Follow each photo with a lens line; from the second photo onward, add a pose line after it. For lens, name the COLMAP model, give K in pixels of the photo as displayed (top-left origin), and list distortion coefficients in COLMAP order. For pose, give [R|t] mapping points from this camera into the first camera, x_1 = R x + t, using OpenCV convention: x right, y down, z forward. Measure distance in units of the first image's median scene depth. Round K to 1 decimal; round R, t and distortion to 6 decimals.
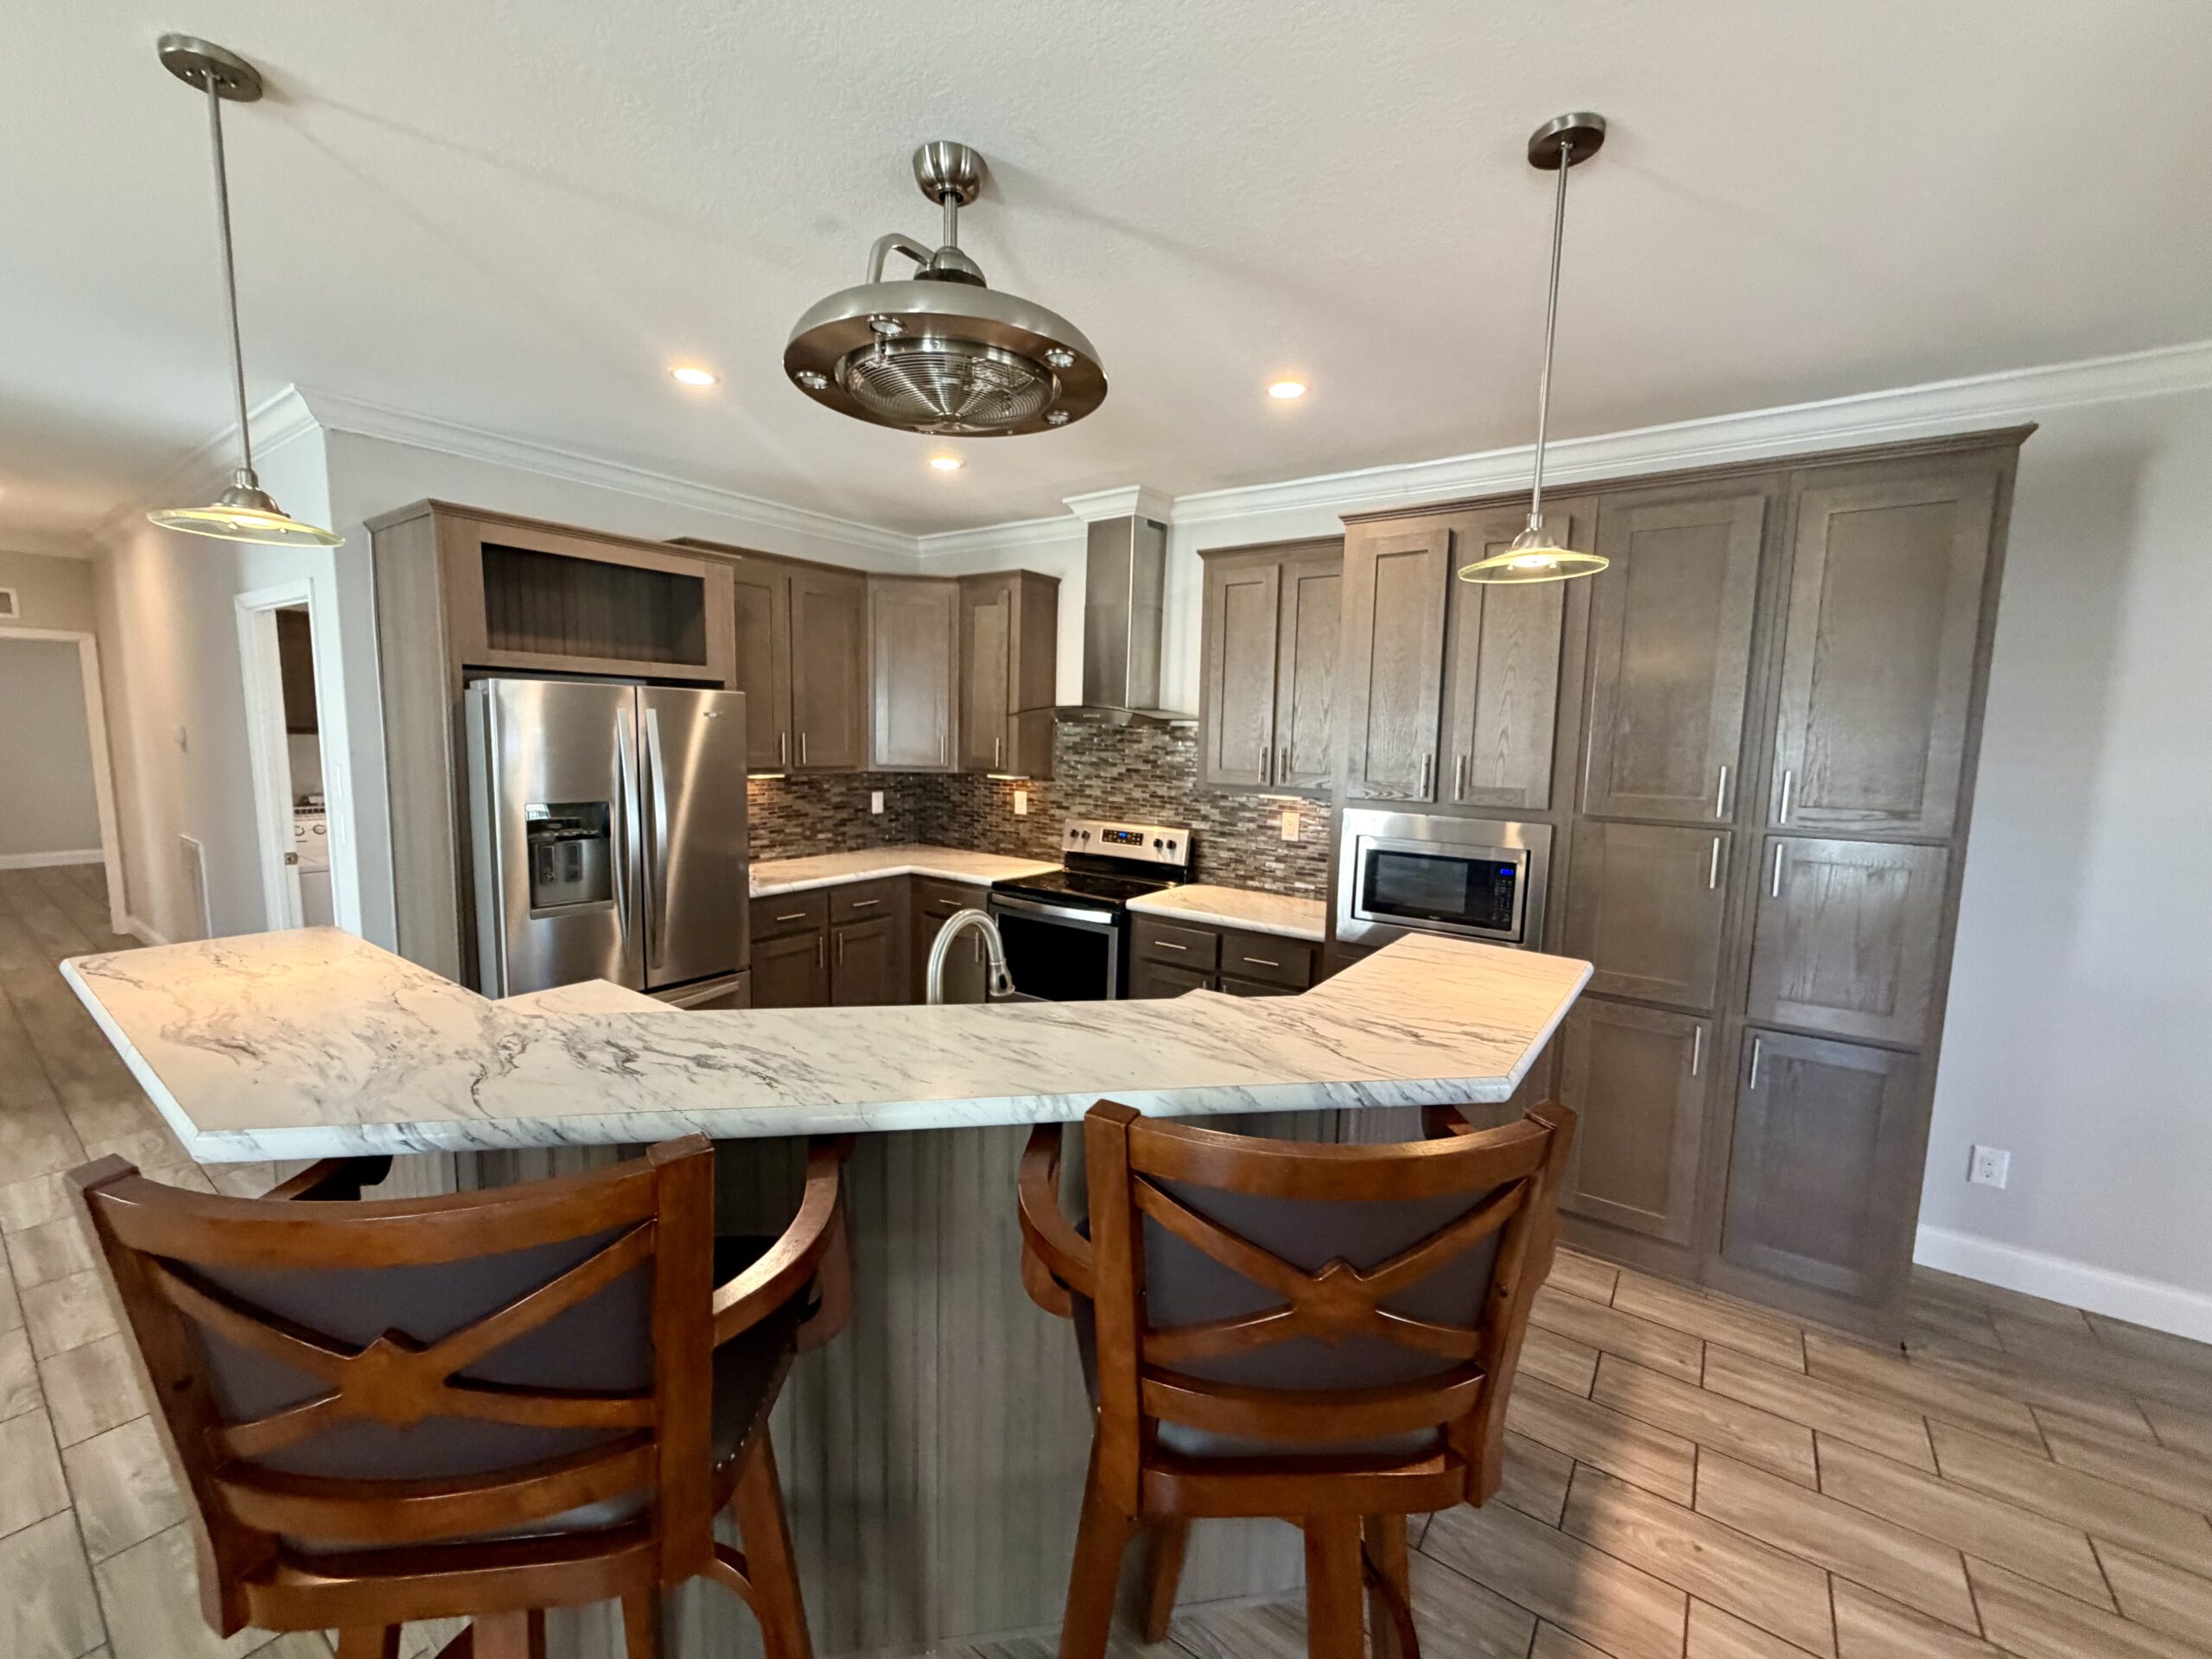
lens RADIAL K [[882.1, 0, 1110.5], [0, 882.1, 825.8], [0, 0, 1]] dist [0.000684, -0.001241]
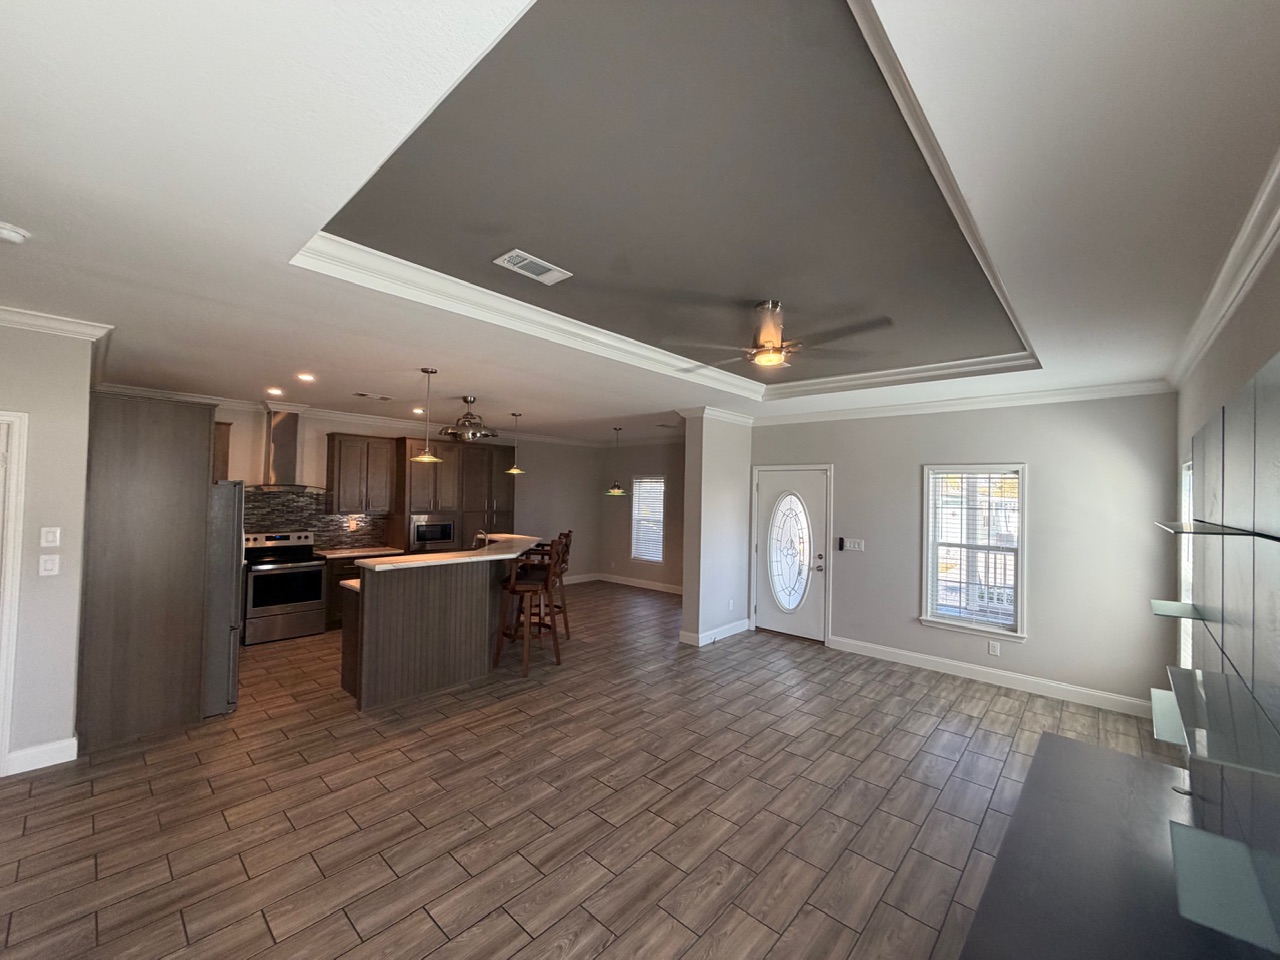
lens RADIAL K [[510.4, 0, 640.0], [0, 510.4, 486.3], [0, 0, 1]] dist [0.000684, -0.001241]
pose [[0.126827, -0.006840, 0.991901, -1.291976], [0.092989, 0.995654, -0.005024, -0.029907], [-0.987557, 0.092873, 0.126912, -0.172073]]
